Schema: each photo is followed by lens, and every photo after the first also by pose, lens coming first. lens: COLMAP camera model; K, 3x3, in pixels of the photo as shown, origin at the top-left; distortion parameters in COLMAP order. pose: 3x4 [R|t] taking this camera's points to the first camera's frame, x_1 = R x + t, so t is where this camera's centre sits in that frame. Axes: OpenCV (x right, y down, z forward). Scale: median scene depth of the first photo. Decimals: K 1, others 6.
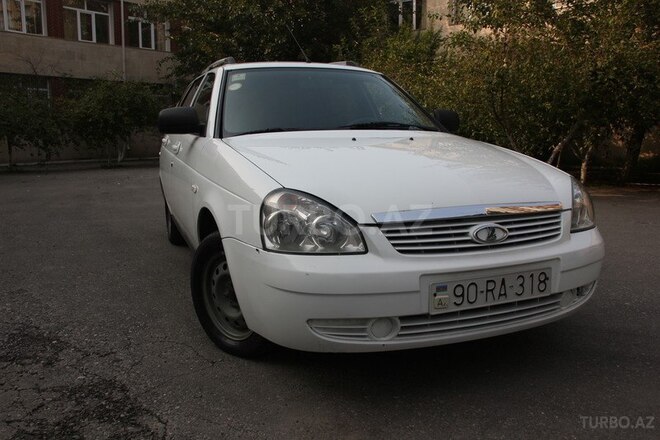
lens RADIAL K [[559.5, 0, 330.0], [0, 559.5, 220.0], [0, 0, 1]] dist [-0.173253, 0.169259]
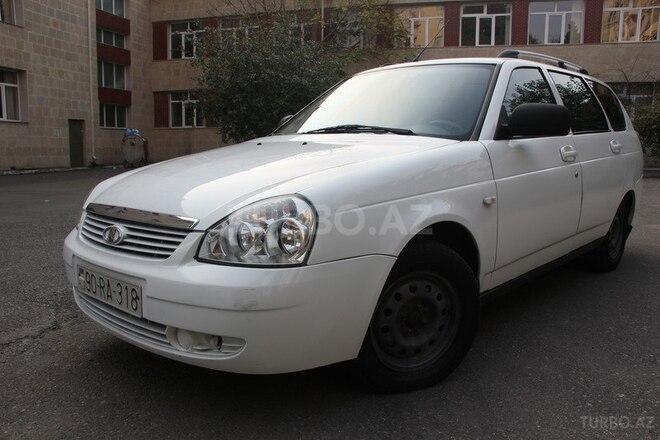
lens RADIAL K [[552.8, 0, 333.4], [0, 552.8, 225.2], [0, 0, 1]] dist [-0.164409, 0.143893]
pose [[0.415423, 0.131186, -0.900119, 0.960659], [-0.134516, 0.987526, 0.081843, -0.092515], [0.899628, 0.087080, 0.427887, 0.656215]]
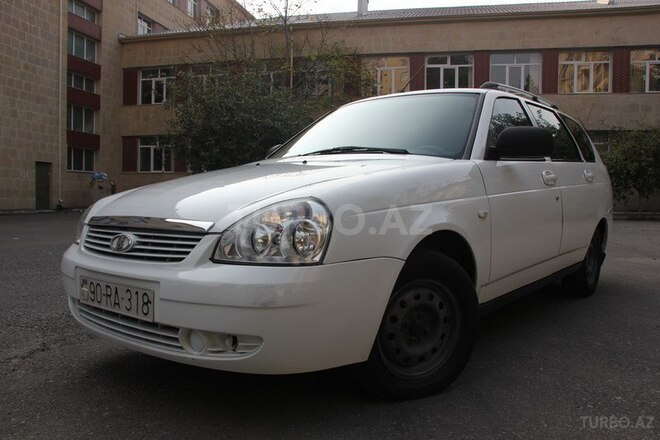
lens RADIAL K [[553.9, 0, 330.0], [0, 553.9, 220.0], [0, 0, 1]] dist [-0.171611, 0.154273]
pose [[0.467858, 0.043045, -0.882755, 0.961808], [-0.134594, 0.990633, -0.023029, -0.033030], [0.873495, 0.129588, 0.469270, 0.601259]]
